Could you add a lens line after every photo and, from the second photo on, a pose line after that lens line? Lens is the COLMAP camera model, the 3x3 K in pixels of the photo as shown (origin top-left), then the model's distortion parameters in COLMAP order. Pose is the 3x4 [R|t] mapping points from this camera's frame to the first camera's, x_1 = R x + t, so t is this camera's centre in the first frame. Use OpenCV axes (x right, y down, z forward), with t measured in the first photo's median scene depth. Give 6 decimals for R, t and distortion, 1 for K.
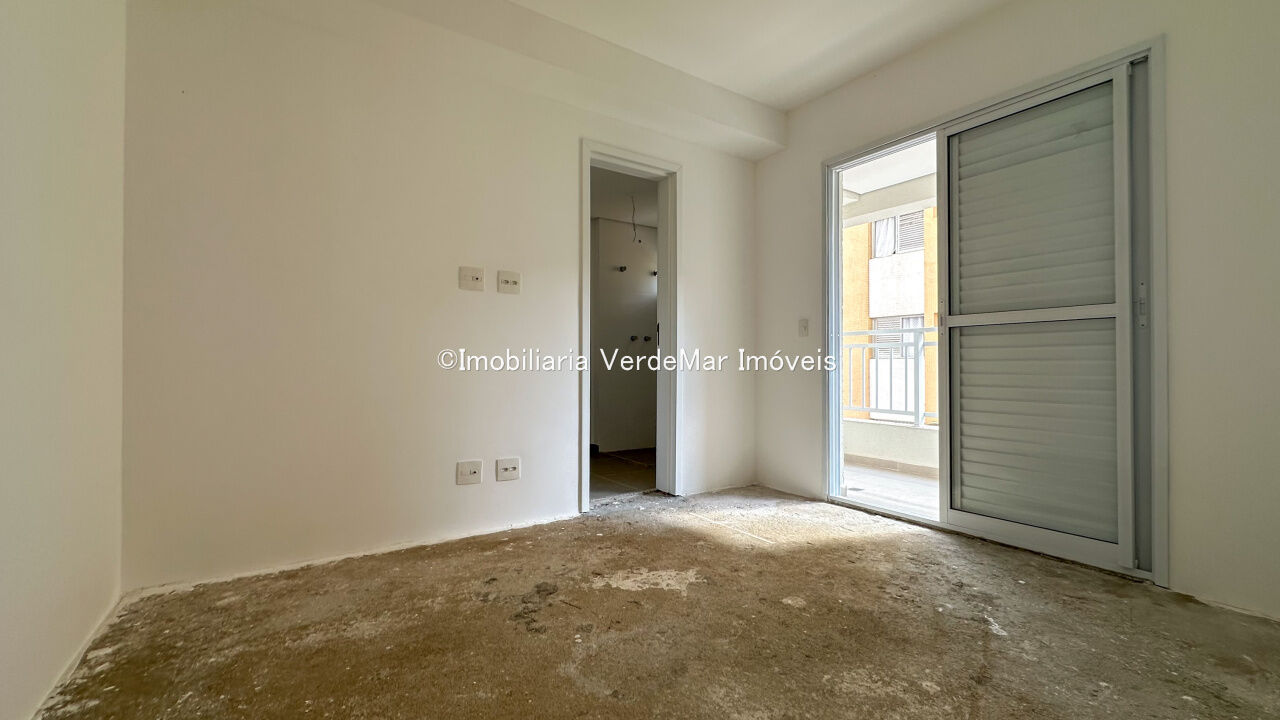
lens RADIAL K [[533.1, 0, 640.0], [0, 533.1, 360.0], [0, 0, 1]] dist [-0.001115, 0.000085]
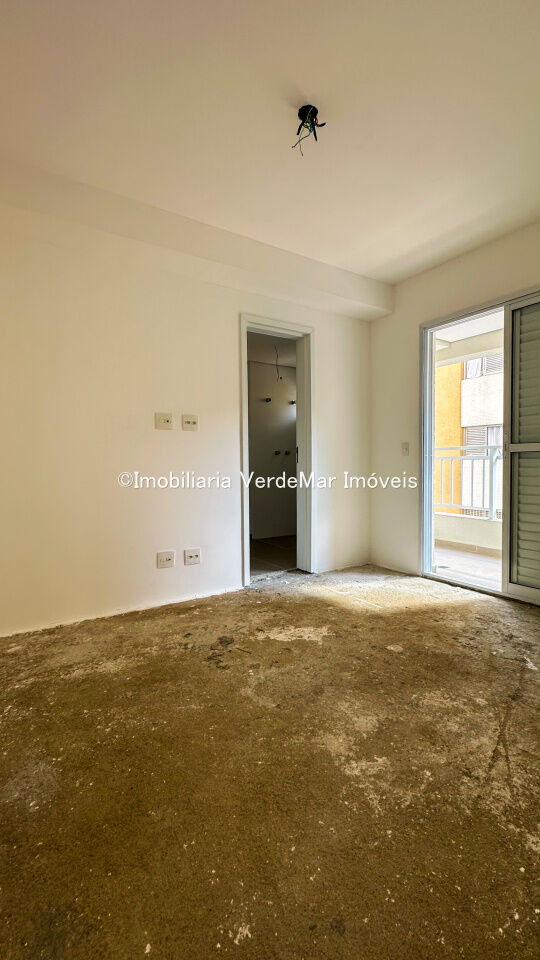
lens RADIAL K [[430.1, 0, 270.0], [0, 430.1, 480.0], [0, 0, 1]] dist [-0.000146, -0.000025]
pose [[0.999810, -0.010473, -0.016443, -0.025131], [0.011324, 0.998555, 0.052529, -0.060462], [0.015869, -0.052705, 0.998484, -0.131580]]
